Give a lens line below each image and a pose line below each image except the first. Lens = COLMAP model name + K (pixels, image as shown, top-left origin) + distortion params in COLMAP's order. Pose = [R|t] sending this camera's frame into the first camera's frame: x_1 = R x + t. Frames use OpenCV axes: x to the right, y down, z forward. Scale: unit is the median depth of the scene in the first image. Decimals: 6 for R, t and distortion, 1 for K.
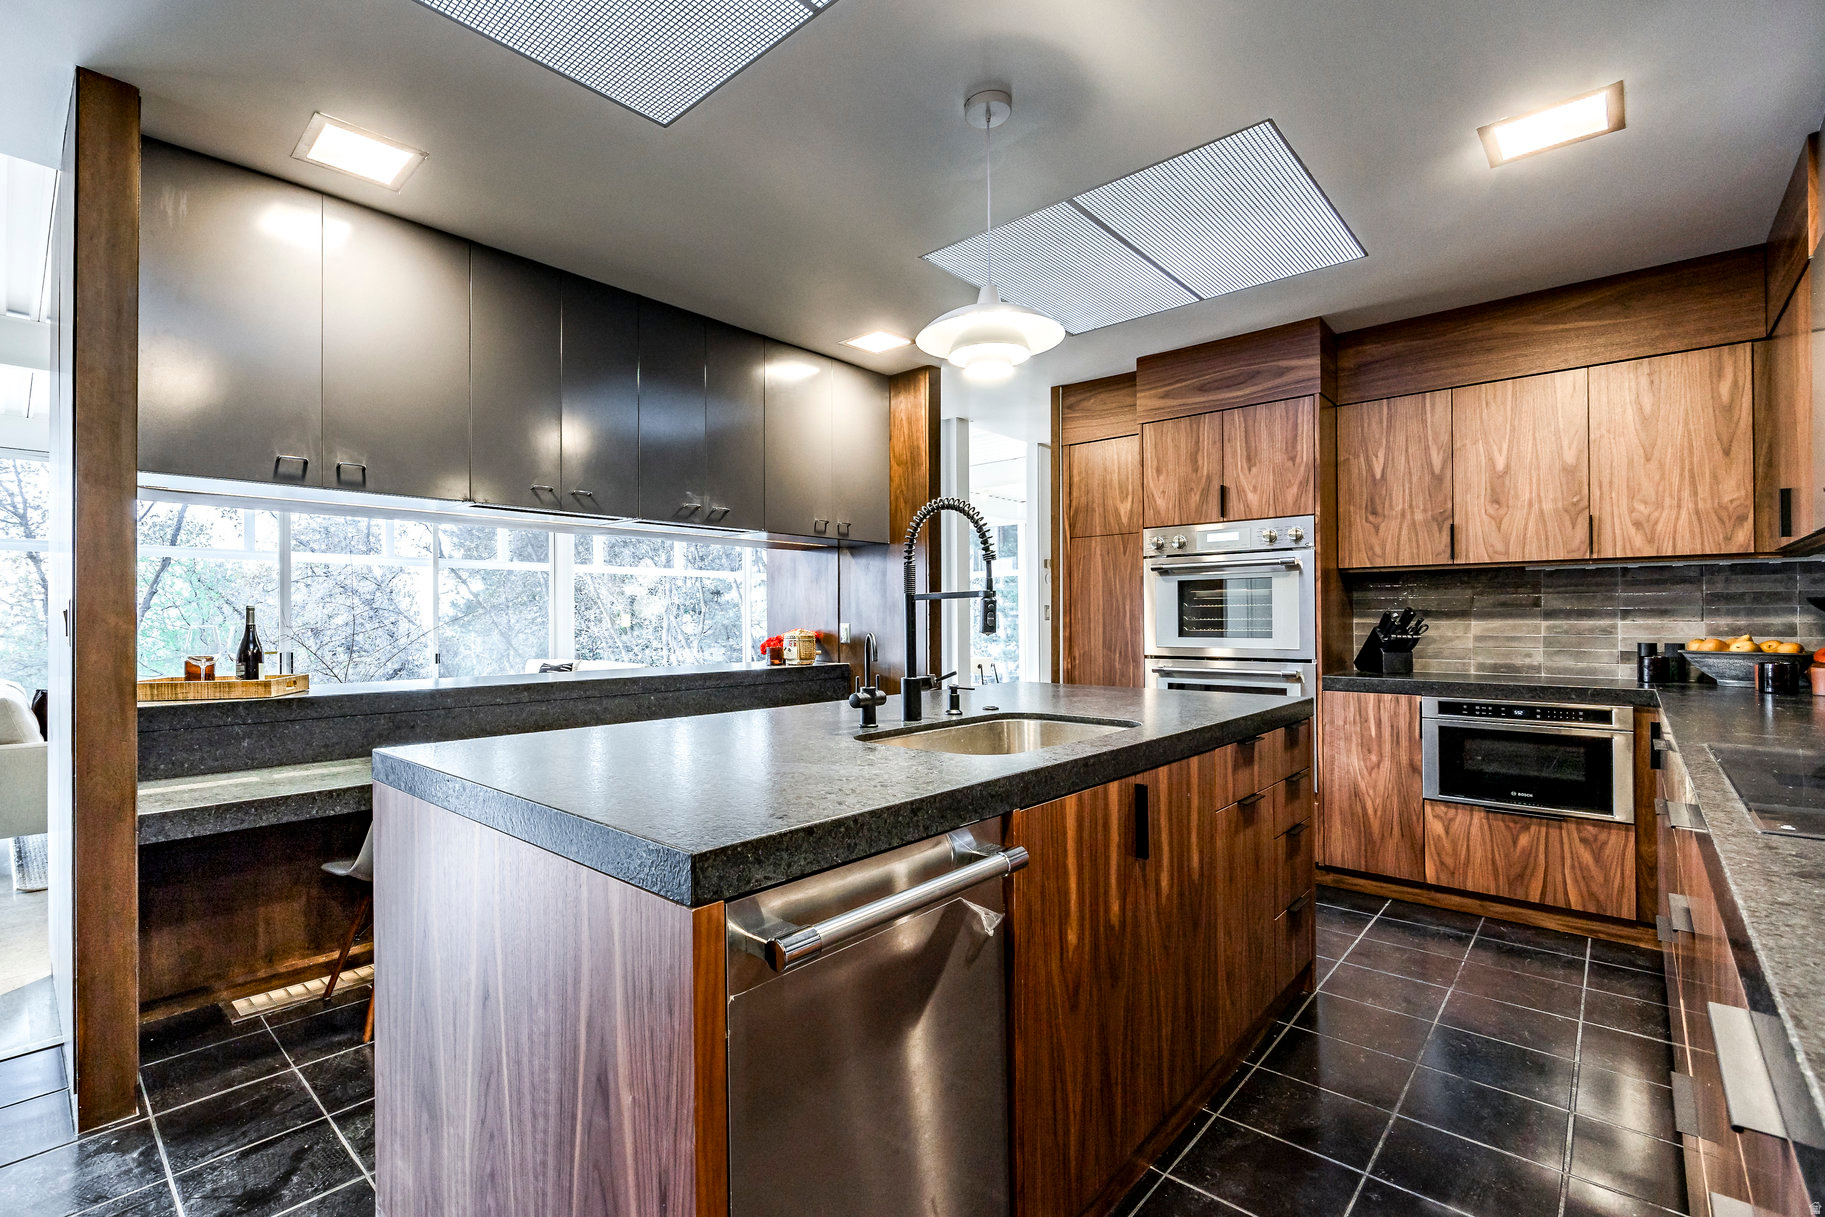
lens RADIAL K [[733.1, 0, 864.8], [0, 733.1, 612.1], [0, 0, 1]] dist [-0.003827, -0.000118]
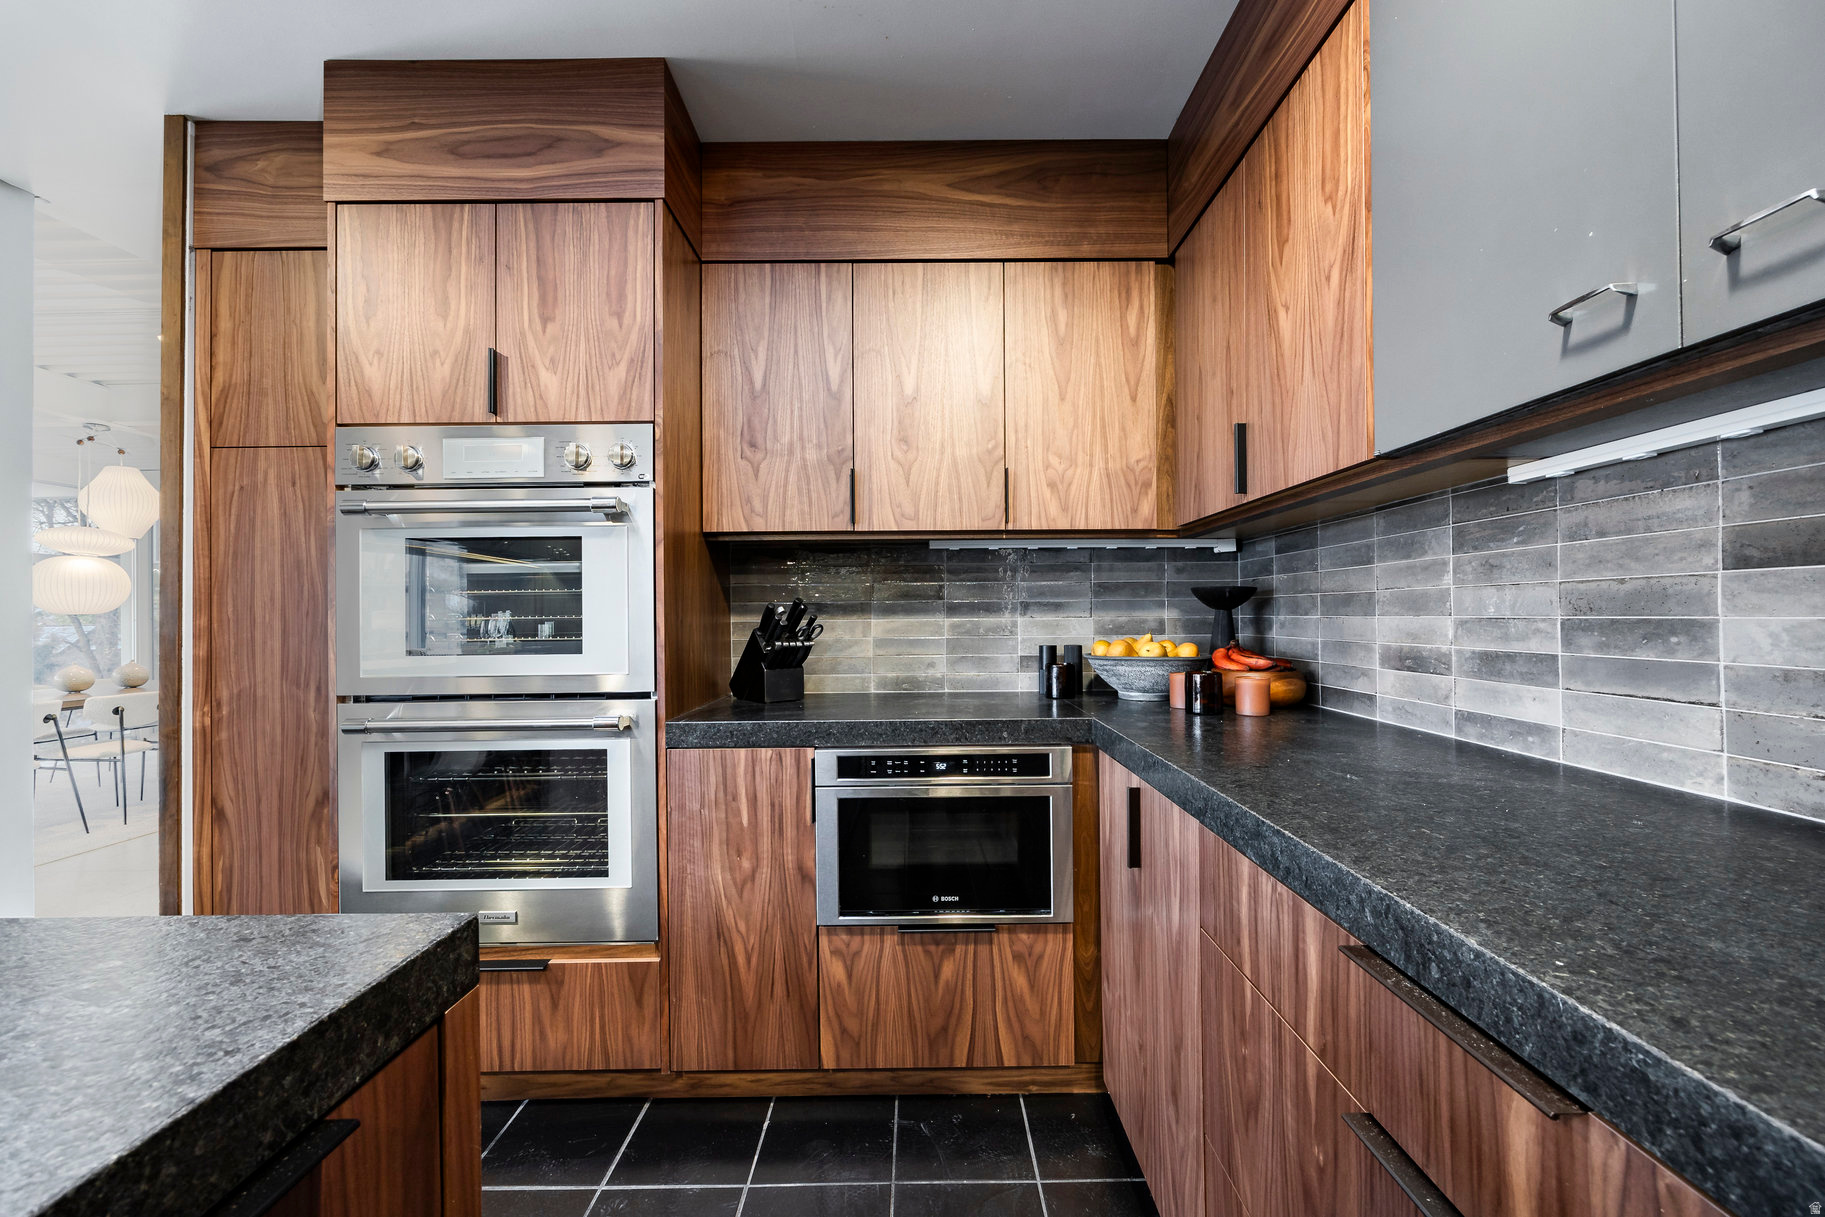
lens RADIAL K [[733.1, 0, 918.4], [0, 733.1, 608.8], [0, 0, 1]] dist [-0.003827, -0.000118]
pose [[0.700746, 0.002136, 0.713408, 0.395193], [-0.000139, 0.999996, -0.002858, 0.005280], [-0.713411, 0.001904, 0.700743, 0.522165]]
